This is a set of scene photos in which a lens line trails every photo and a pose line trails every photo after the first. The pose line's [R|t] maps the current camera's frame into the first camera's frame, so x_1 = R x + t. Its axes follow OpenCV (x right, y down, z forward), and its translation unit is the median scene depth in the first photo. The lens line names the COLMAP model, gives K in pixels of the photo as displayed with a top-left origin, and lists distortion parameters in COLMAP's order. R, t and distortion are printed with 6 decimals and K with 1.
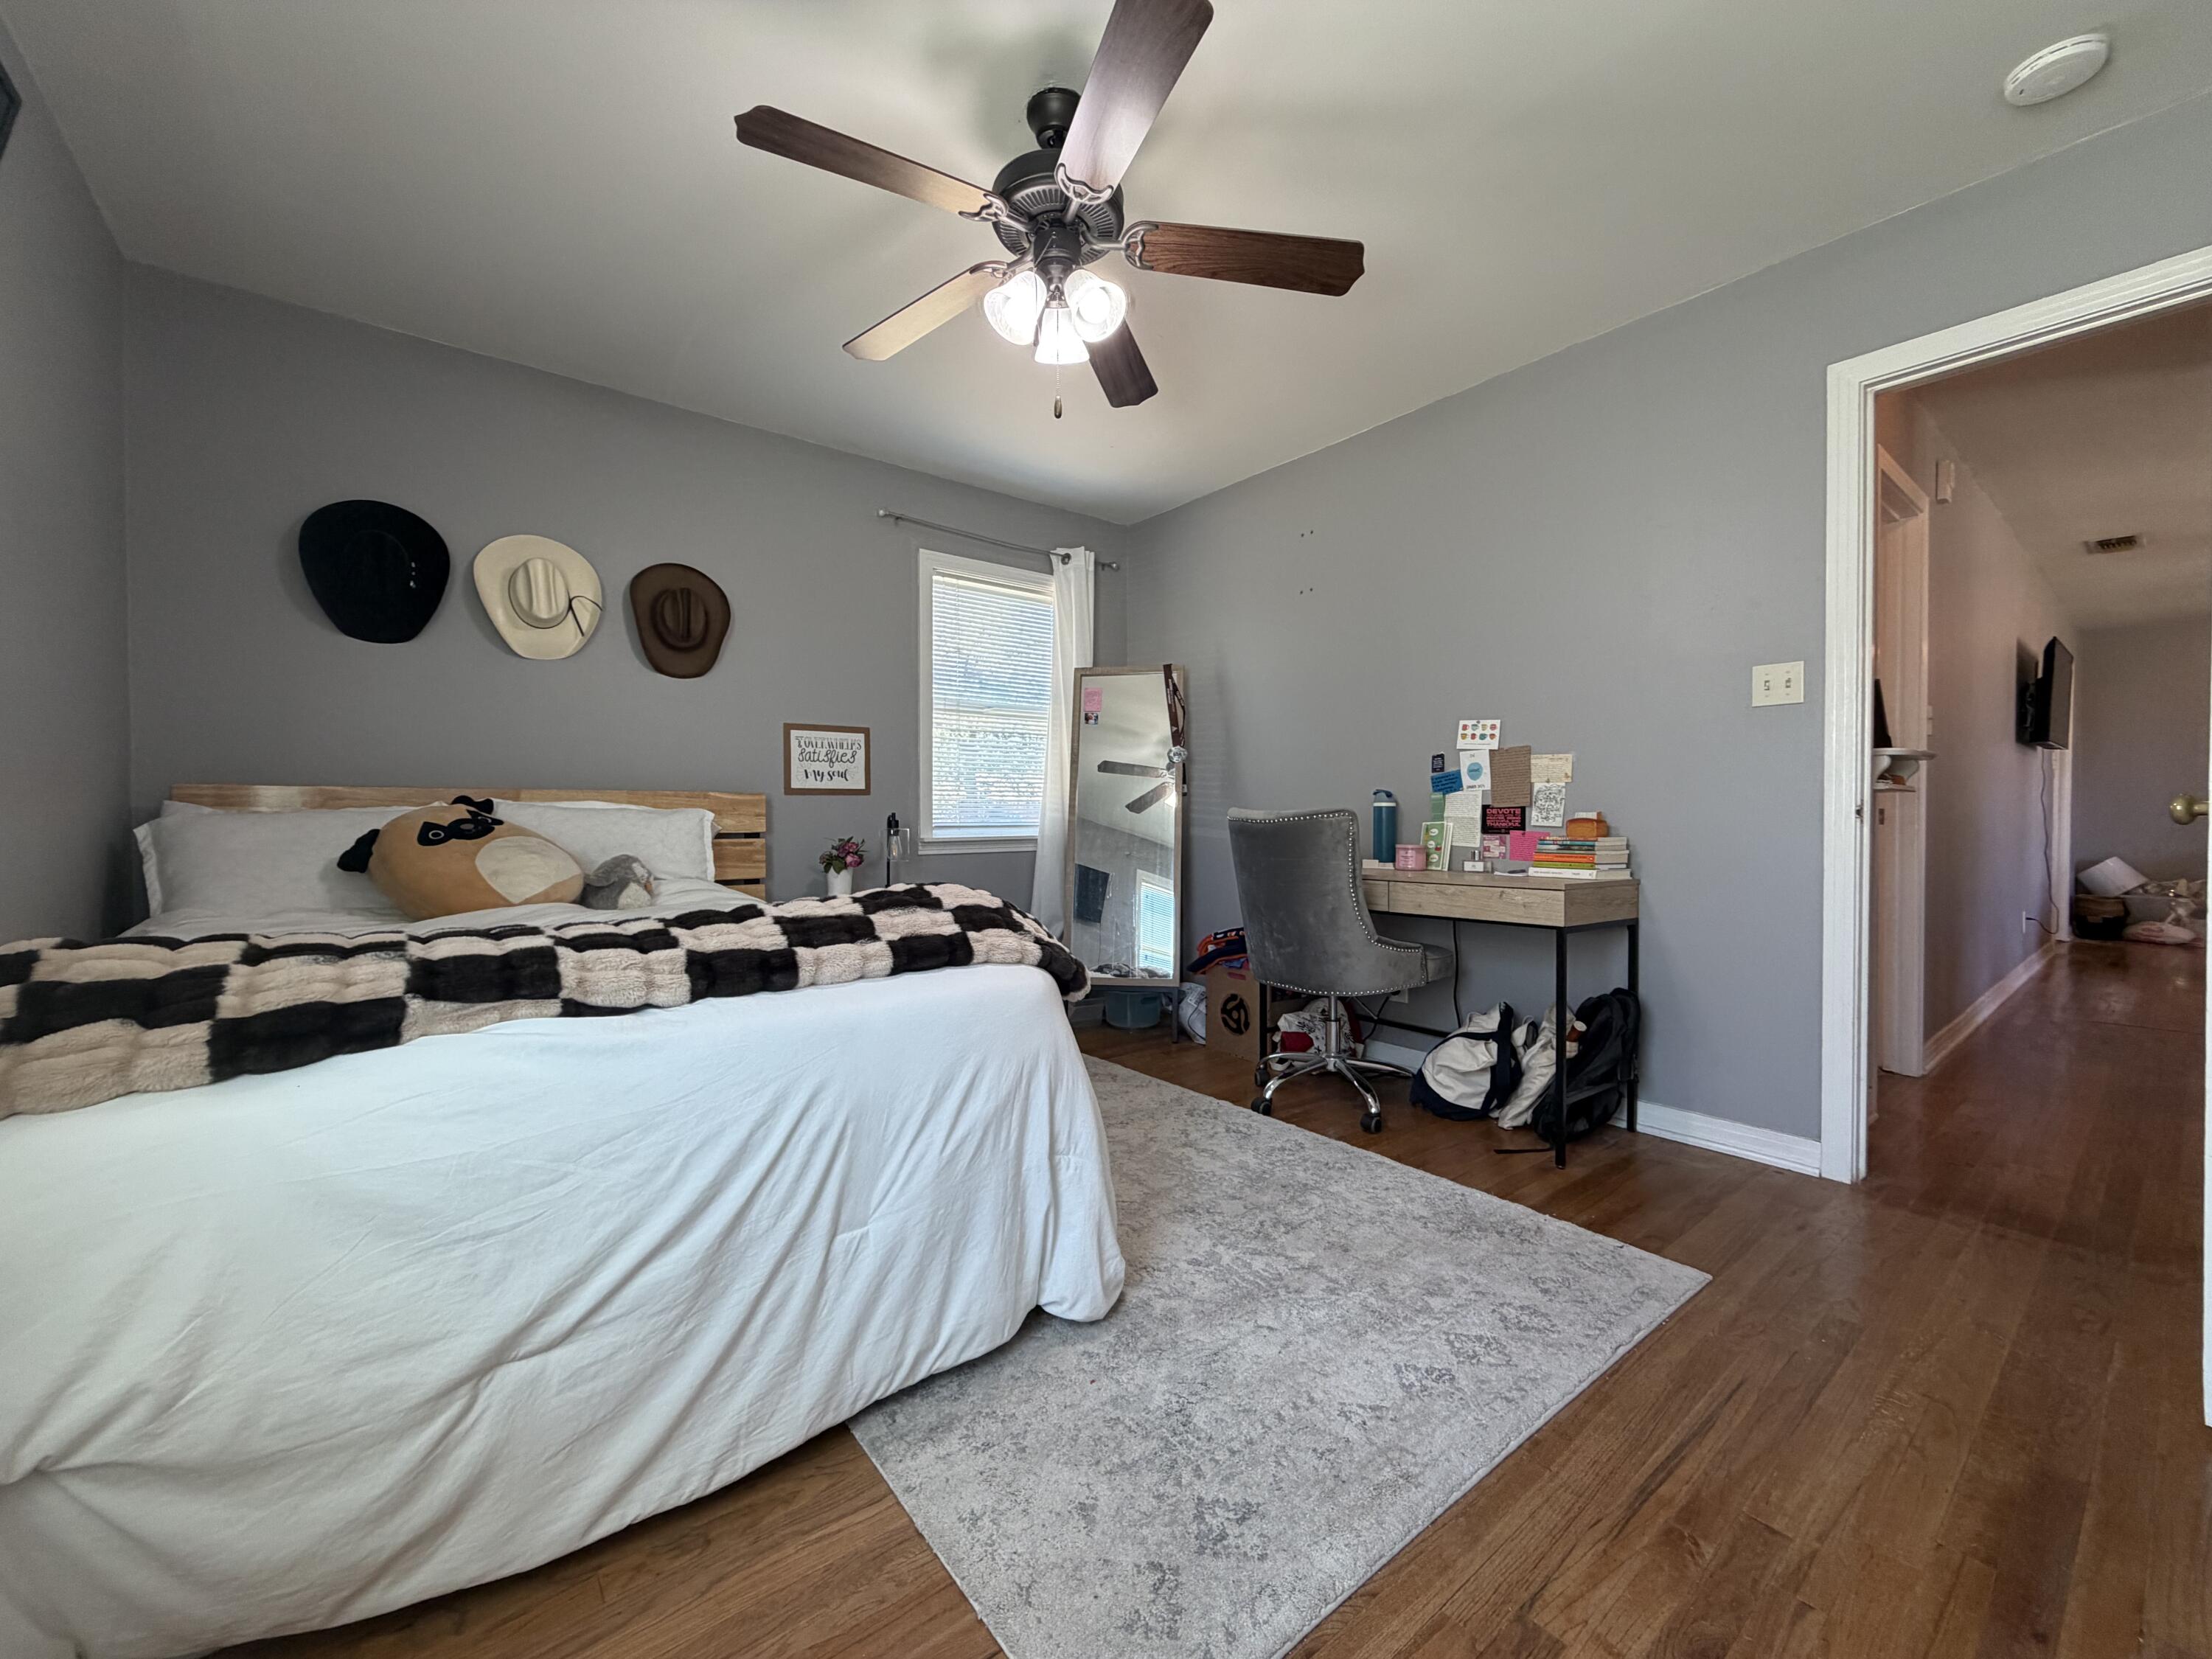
lens RADIAL K [[877.5, 0, 1100.5], [0, 877.5, 826.6], [0, 0, 1]] dist [-0.000929, -0.000393]
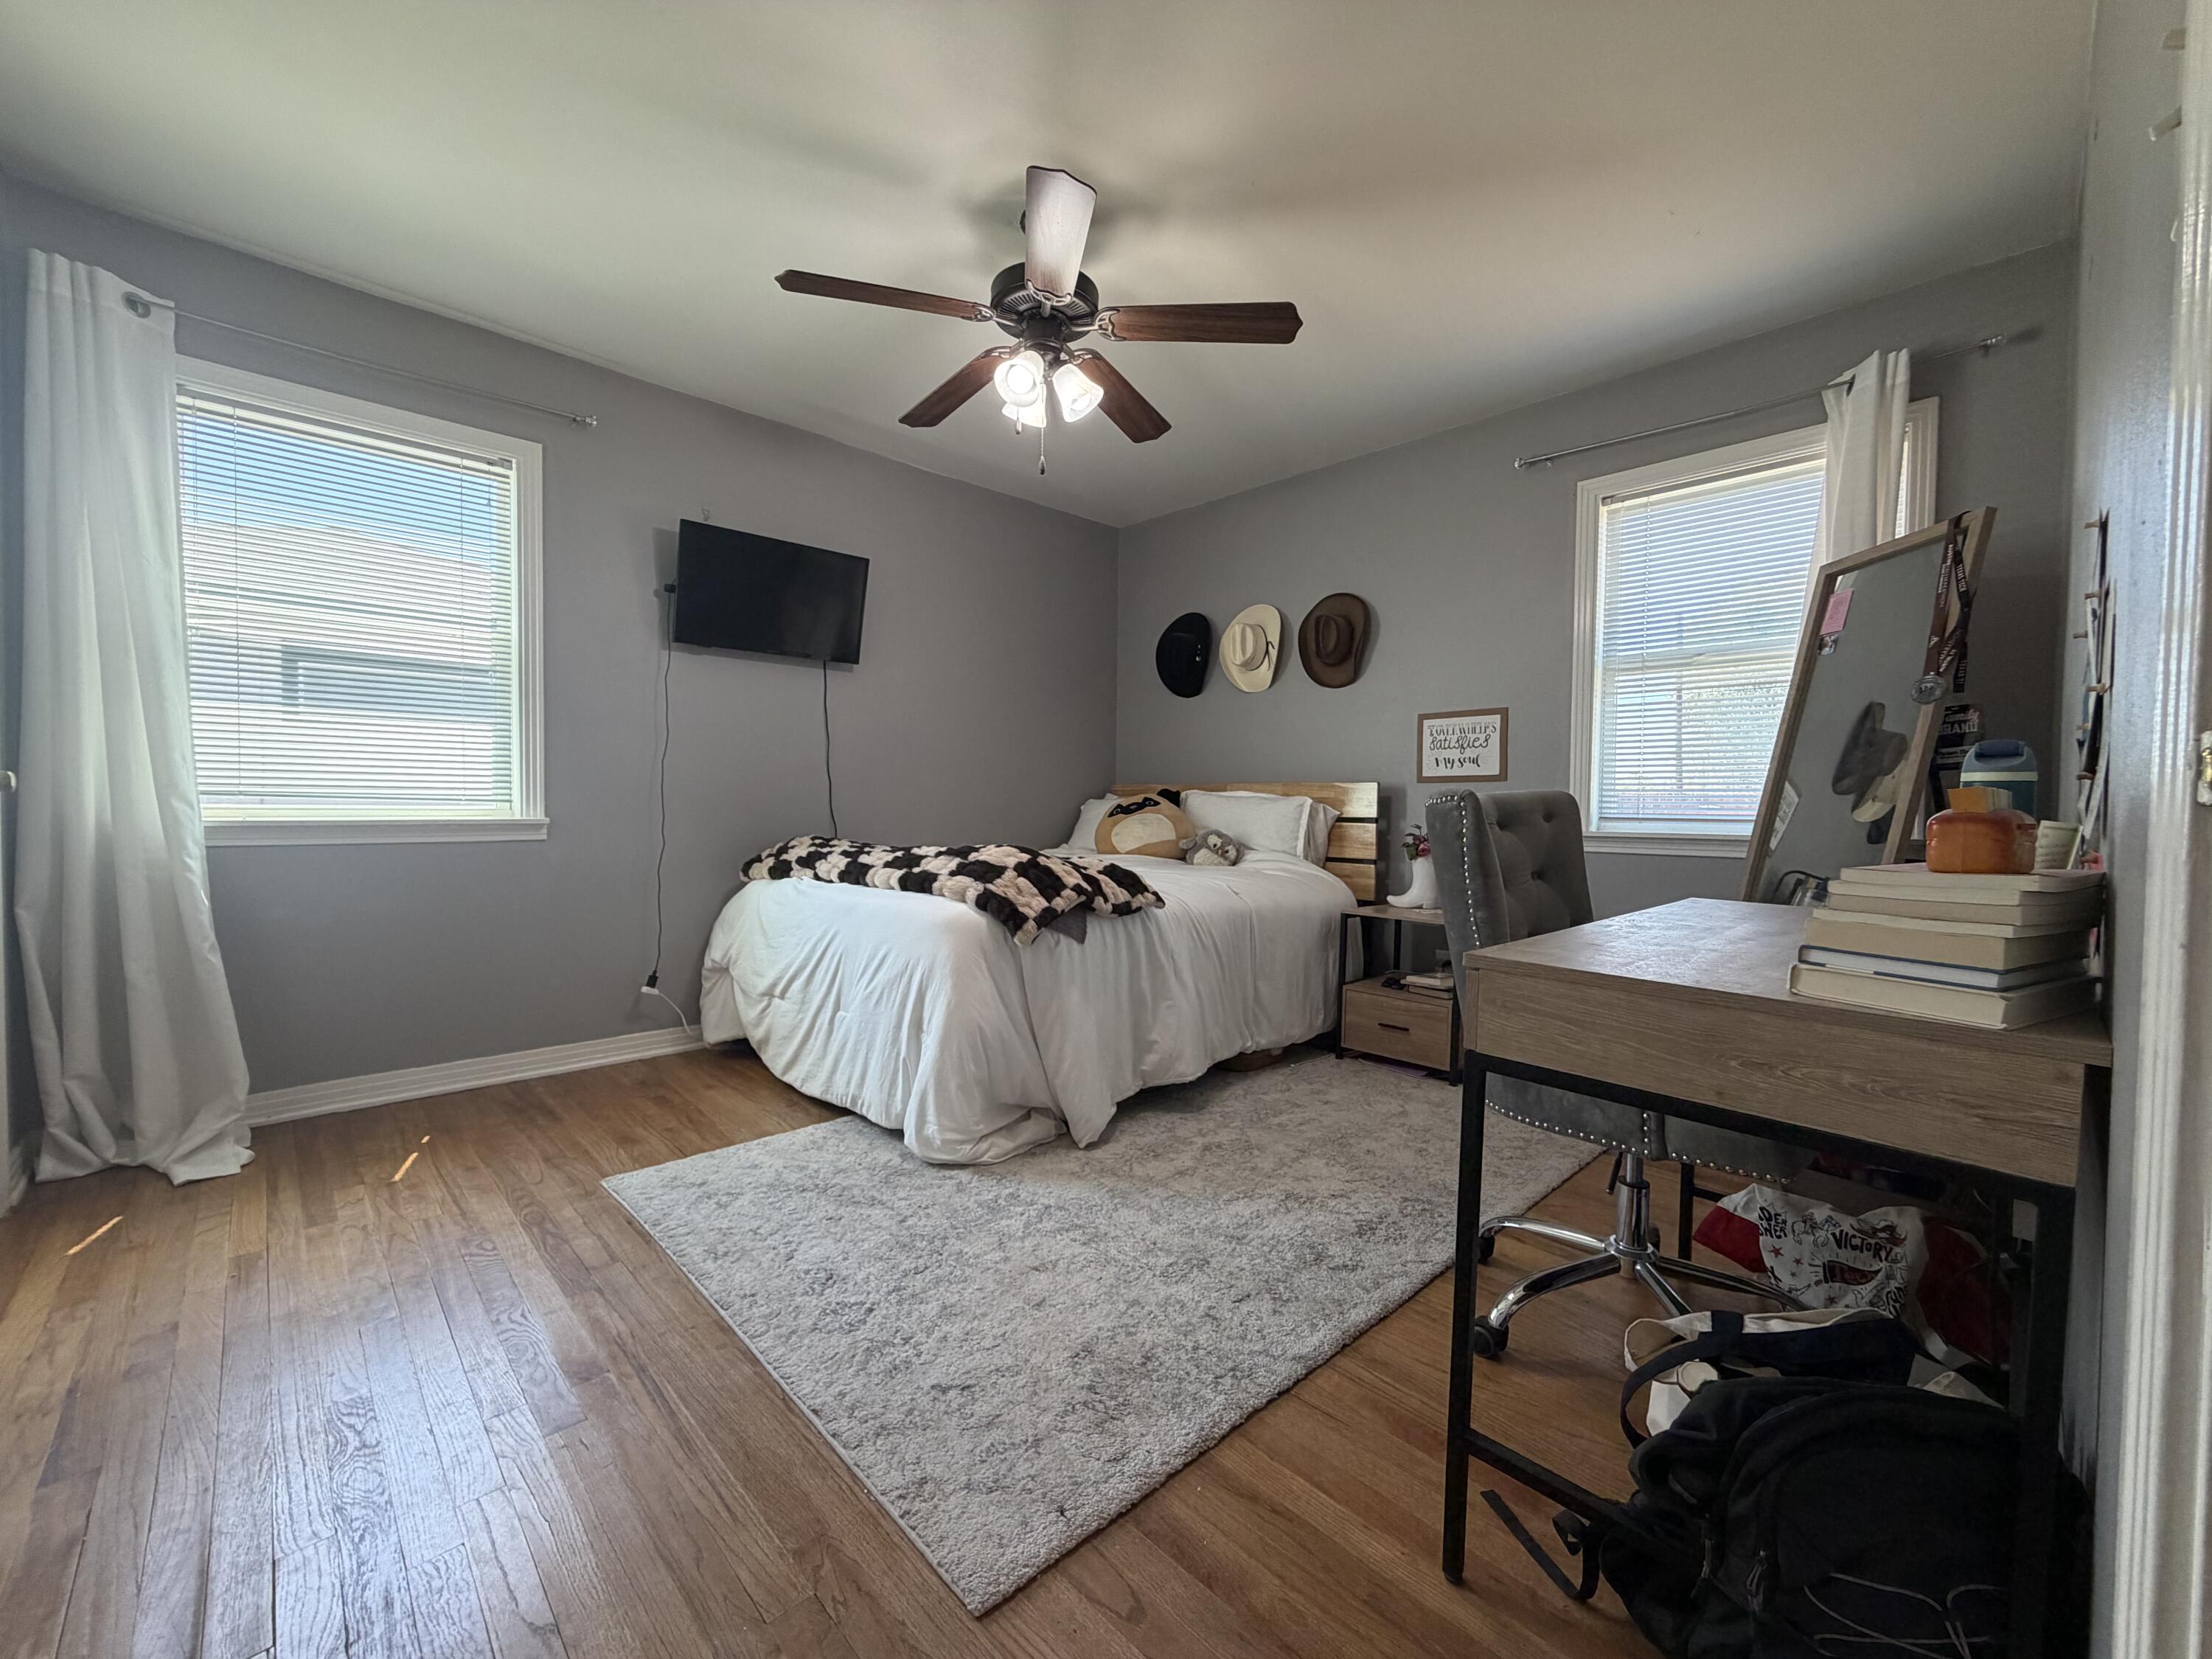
lens RADIAL K [[877.5, 0, 1103.4], [0, 877.5, 829.6], [0, 0, 1]] dist [-0.000929, -0.000393]
pose [[0.098413, 0.031624, -0.994643, 0.739948], [-0.022023, 0.999319, 0.029594, -0.004235], [0.994902, 0.018992, 0.099043, 0.602907]]
